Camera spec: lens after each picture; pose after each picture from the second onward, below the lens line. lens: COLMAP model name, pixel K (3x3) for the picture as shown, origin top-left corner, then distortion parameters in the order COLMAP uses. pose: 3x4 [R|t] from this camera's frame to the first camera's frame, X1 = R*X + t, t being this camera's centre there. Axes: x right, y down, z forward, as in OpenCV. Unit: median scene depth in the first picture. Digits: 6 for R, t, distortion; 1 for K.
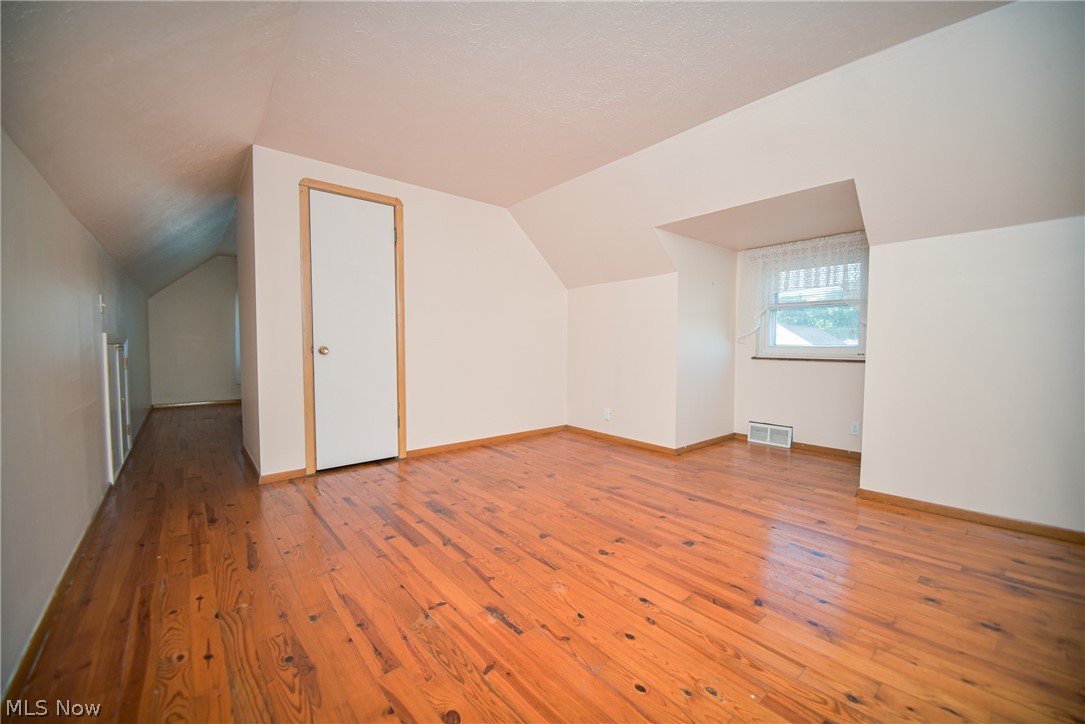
lens RADIAL K [[421.1, 0, 542.5], [0, 421.1, 362.0], [0, 0, 1]] dist [0.002020, -0.016226]
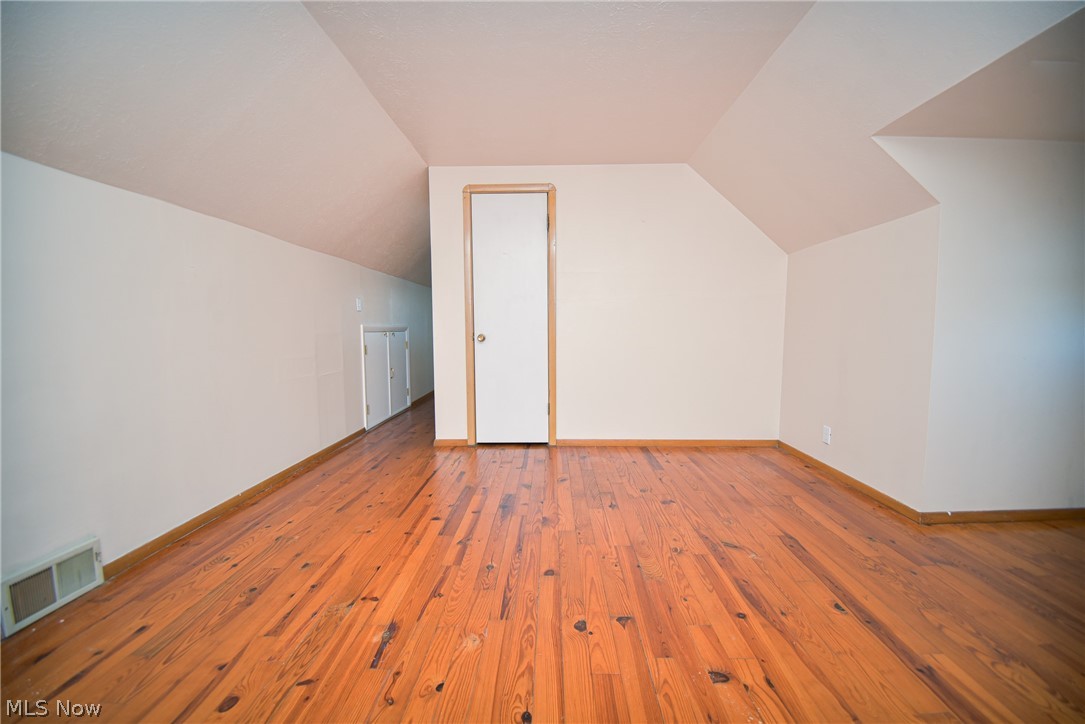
lens RADIAL K [[421.1, 0, 542.5], [0, 421.1, 362.0], [0, 0, 1]] dist [0.002020, -0.016226]
pose [[0.750700, 0.050578, -0.658704, 0.398525], [-0.023820, 0.998489, 0.049520, -0.026500], [0.660213, -0.021484, 0.750771, 0.304734]]
